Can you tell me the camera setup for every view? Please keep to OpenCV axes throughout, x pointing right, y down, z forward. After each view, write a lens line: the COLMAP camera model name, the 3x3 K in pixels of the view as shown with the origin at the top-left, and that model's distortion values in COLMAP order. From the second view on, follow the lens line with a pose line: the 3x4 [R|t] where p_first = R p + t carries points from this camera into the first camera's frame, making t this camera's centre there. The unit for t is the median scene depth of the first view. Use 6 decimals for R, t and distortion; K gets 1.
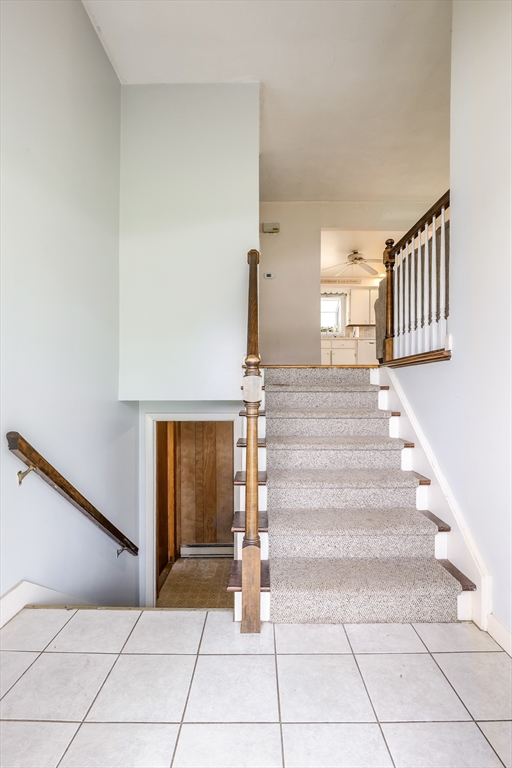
lens RADIAL K [[365.7, 0, 256.0], [0, 365.7, 384.0], [0, 0, 1]] dist [0.000823, 0.000232]
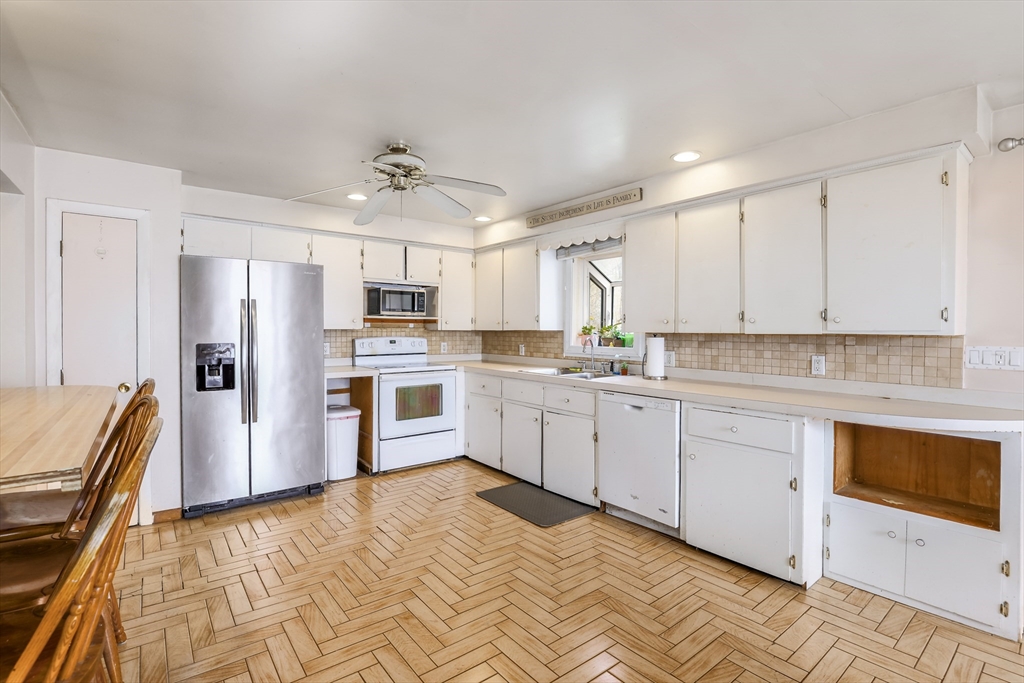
lens RADIAL K [[473.6, 0, 505.7], [0, 473.6, 337.4], [0, 0, 1]] dist [-0.019940, -0.000045]
pose [[0.621061, 0.011944, -0.783671, 0.522989], [0.001074, 0.999870, 0.016090, -0.165626], [0.783762, -0.010834, 0.620967, 0.661191]]
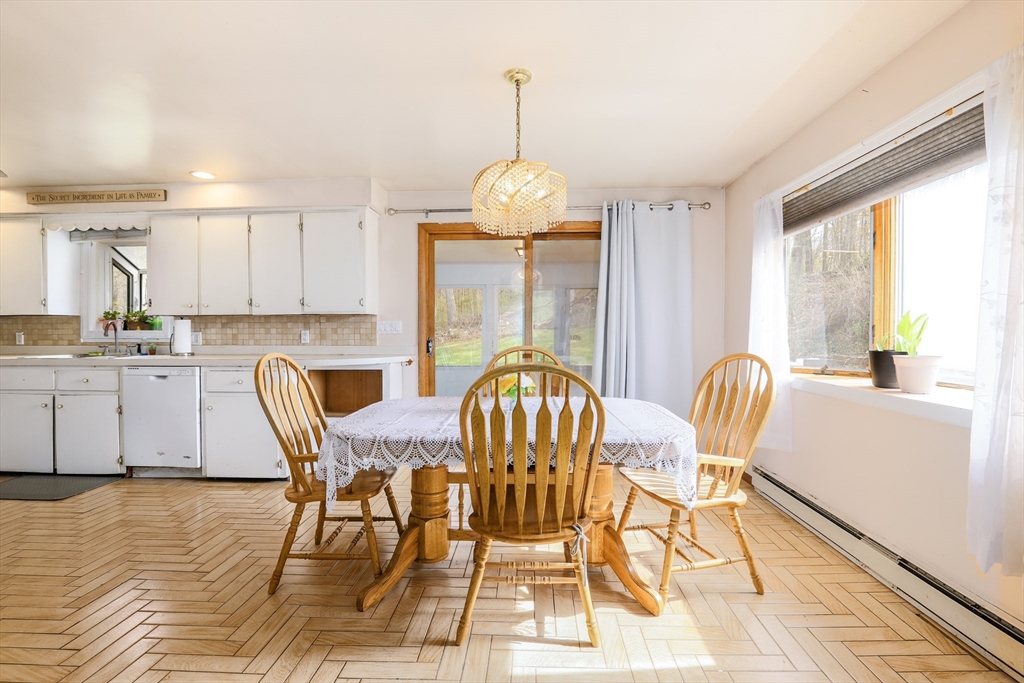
lens RADIAL K [[484.6, 0, 507.4], [0, 484.6, 331.7], [0, 0, 1]] dist [-0.021979, 0.000981]
pose [[0.998694, -0.007090, -0.050606, 0.635946], [0.007544, 0.999933, 0.008791, -0.148452], [0.050540, -0.009161, 0.998680, 0.549080]]
